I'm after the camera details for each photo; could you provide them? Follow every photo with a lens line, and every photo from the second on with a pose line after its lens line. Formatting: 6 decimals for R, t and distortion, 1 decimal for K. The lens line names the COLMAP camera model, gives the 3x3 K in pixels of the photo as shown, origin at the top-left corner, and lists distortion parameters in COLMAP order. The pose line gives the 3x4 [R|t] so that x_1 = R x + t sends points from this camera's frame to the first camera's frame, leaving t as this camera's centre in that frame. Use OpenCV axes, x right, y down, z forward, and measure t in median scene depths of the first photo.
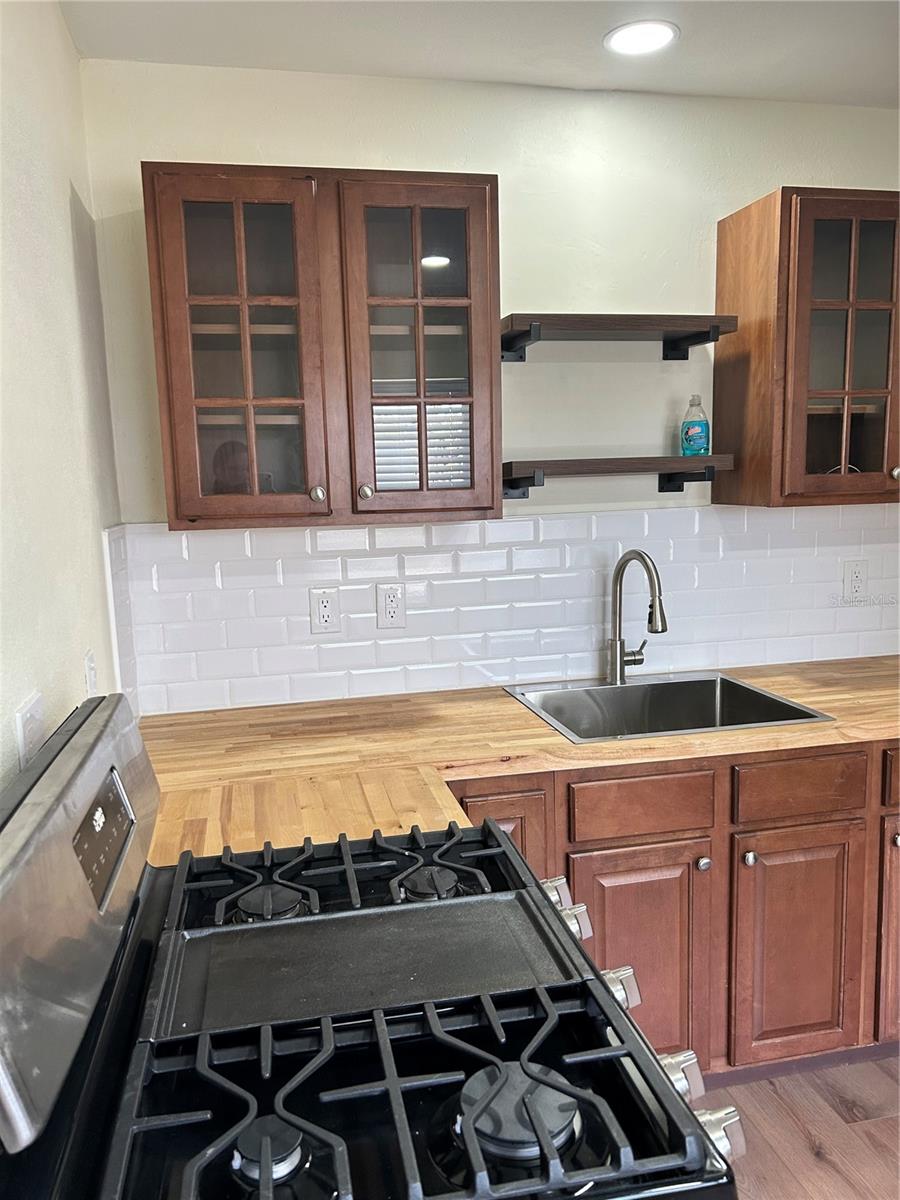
lens RADIAL K [[904.4, 0, 450.0], [0, 904.4, 600.0], [0, 0, 1]] dist [0.056388, -0.084126]
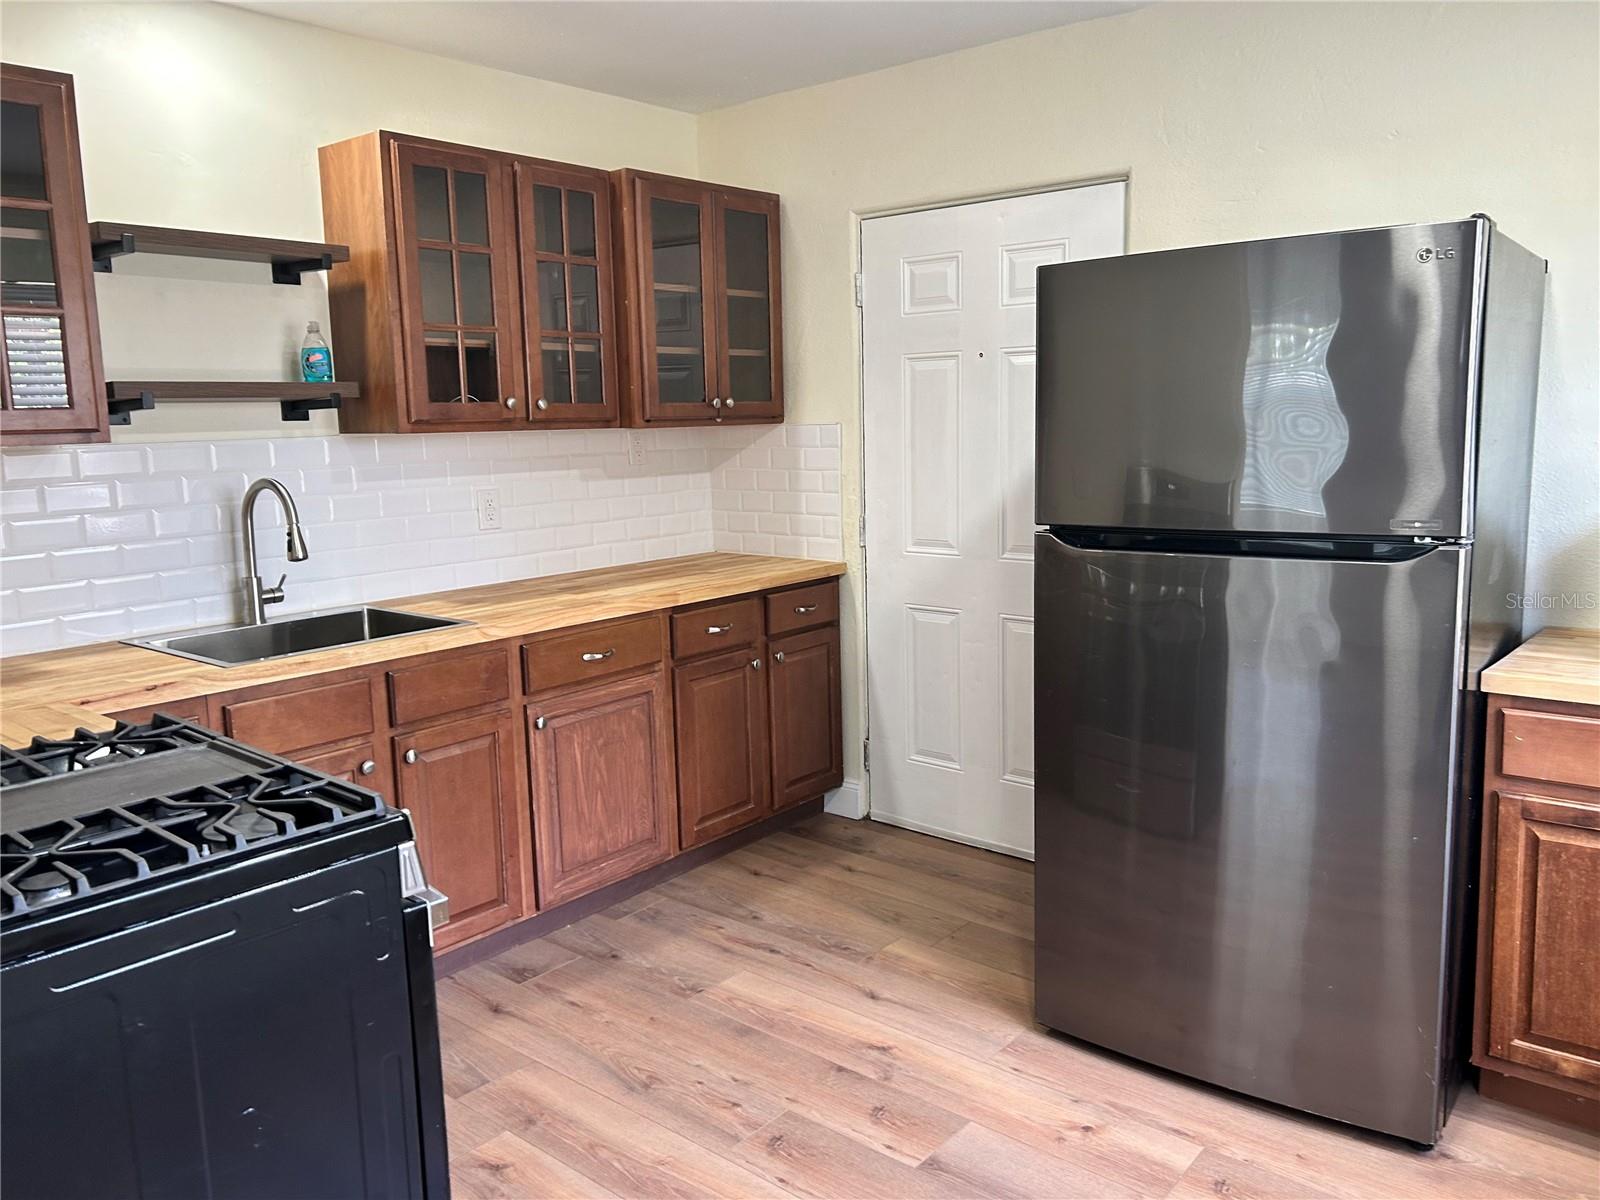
lens RADIAL K [[1205.8, 0, 798.9], [0, 1205.8, 602.5], [0, 0, 1]] dist [0.056388, -0.084126]
pose [[0.797329, -0.085334, 0.597482, -0.132111], [0.086045, 0.995914, 0.027414, 0.093710], [-0.597380, 0.029552, 0.801413, -0.386772]]
